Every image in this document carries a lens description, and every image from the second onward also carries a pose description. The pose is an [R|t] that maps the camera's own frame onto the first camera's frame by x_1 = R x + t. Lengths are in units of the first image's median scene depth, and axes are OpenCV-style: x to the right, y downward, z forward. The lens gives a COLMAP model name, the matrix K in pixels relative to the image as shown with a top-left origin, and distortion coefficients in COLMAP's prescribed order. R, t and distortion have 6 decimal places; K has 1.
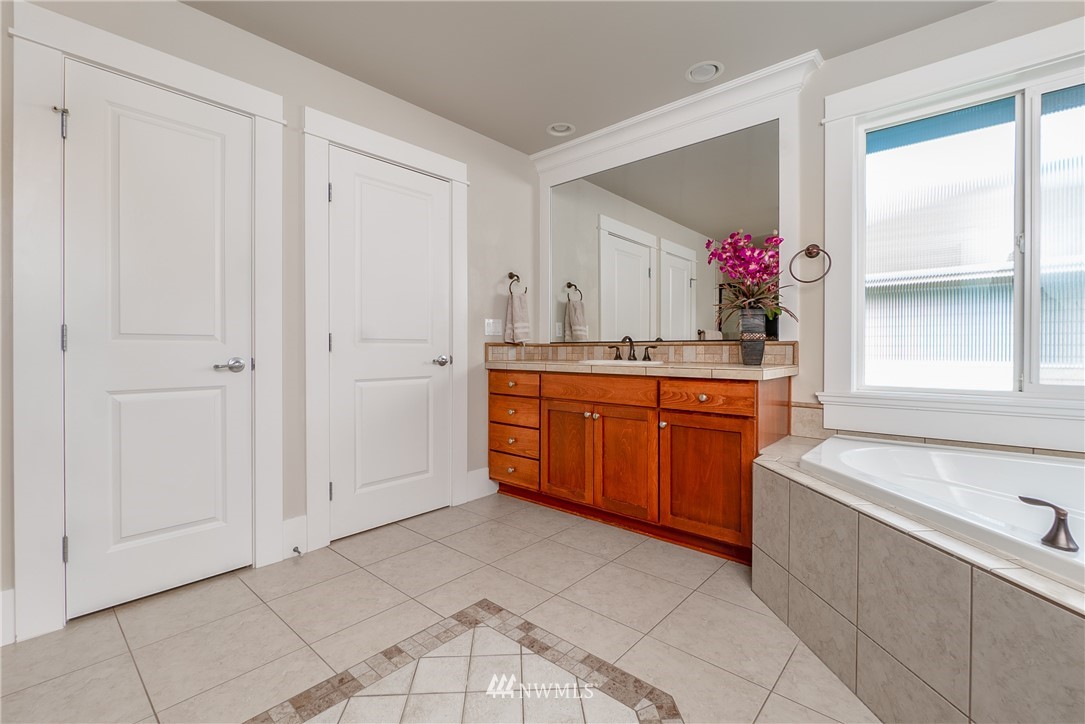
lens RADIAL K [[474.8, 0, 546.2], [0, 474.8, 353.1], [0, 0, 1]] dist [-0.000911, -0.000024]
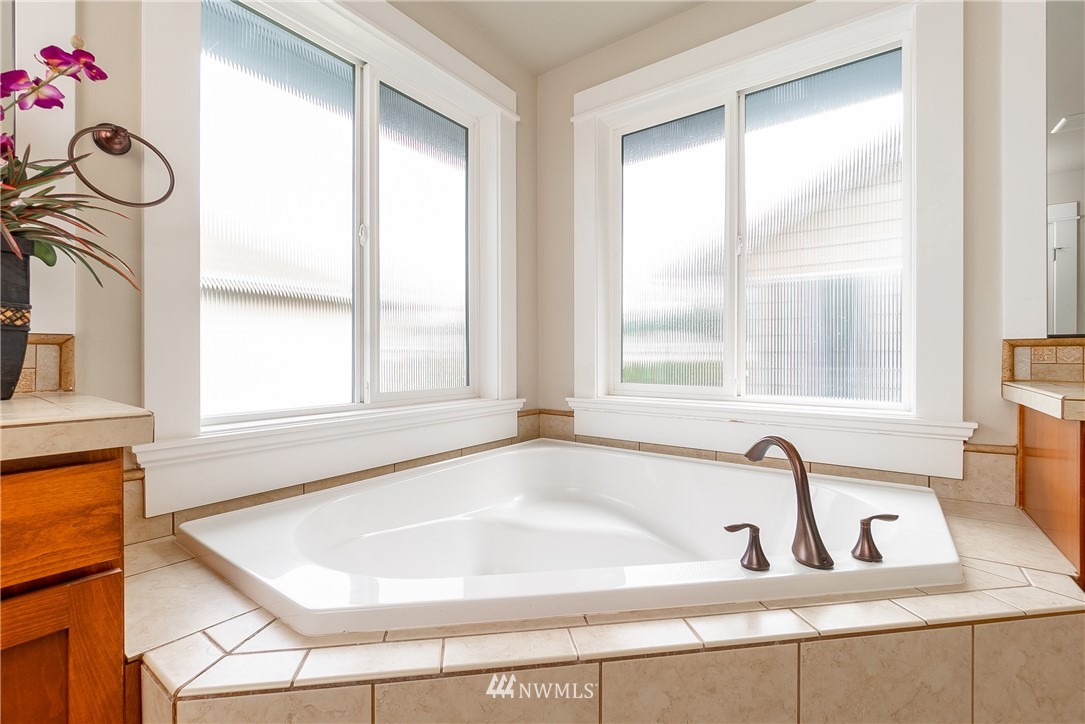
lens RADIAL K [[478.8, 0, 528.1], [0, 478.8, 355.9], [0, 0, 1]] dist [-0.002679, -0.000191]
pose [[-0.076049, -0.000448, 0.997104, 0.073870], [0.005409, 0.999985, 0.000862, -0.004951], [-0.997089, 0.005459, -0.076045, 0.648170]]
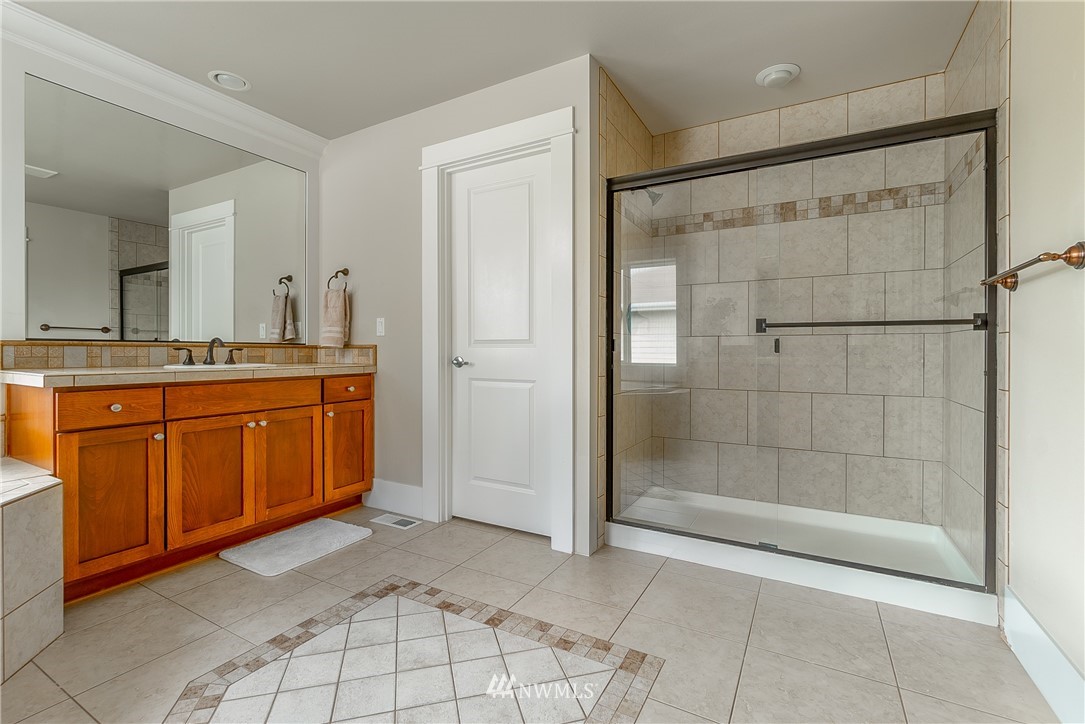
lens RADIAL K [[478.8, 0, 528.1], [0, 478.8, 355.9], [0, 0, 1]] dist [-0.002679, -0.000191]
pose [[-0.982475, 0.000938, -0.186392, -0.145470], [-0.001016, 0.999946, 0.010388, -0.003617], [0.186392, 0.010395, -0.982421, 1.016636]]
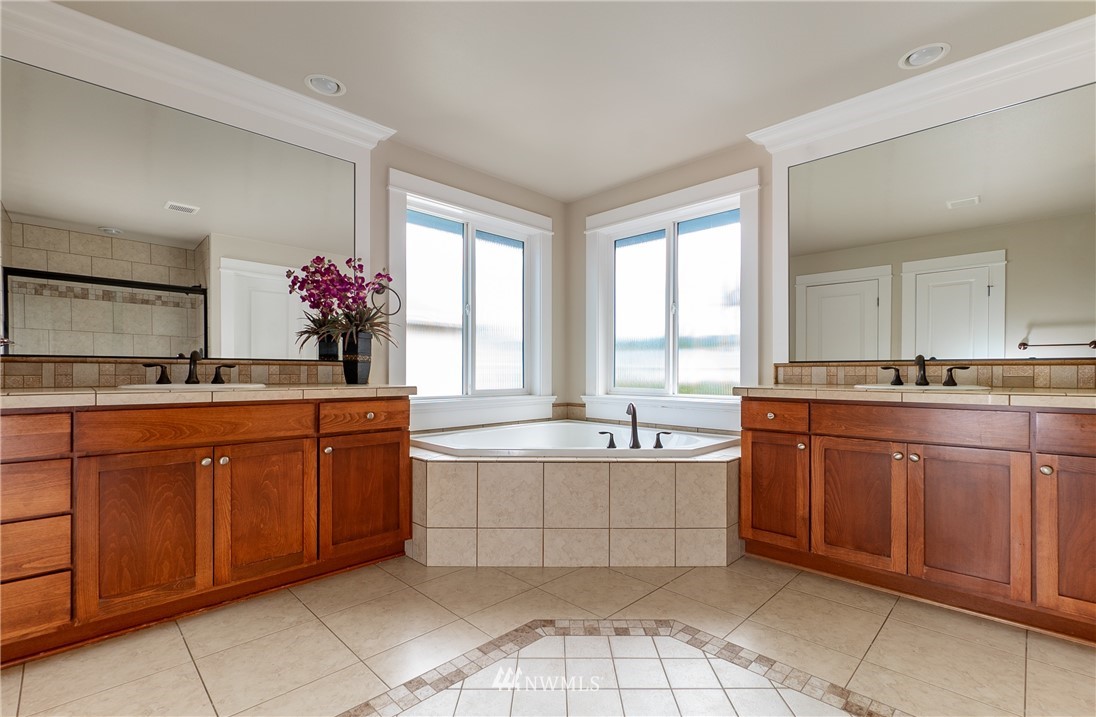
lens RADIAL K [[490.6, 0, 550.2], [0, 490.6, 372.2], [0, 0, 1]] dist [-0.002035, -0.000288]
pose [[0.059076, -0.001575, 0.998252, -0.675853], [0.003539, 0.999993, 0.001368, -0.002783], [-0.998247, 0.003452, 0.059081, 0.501050]]
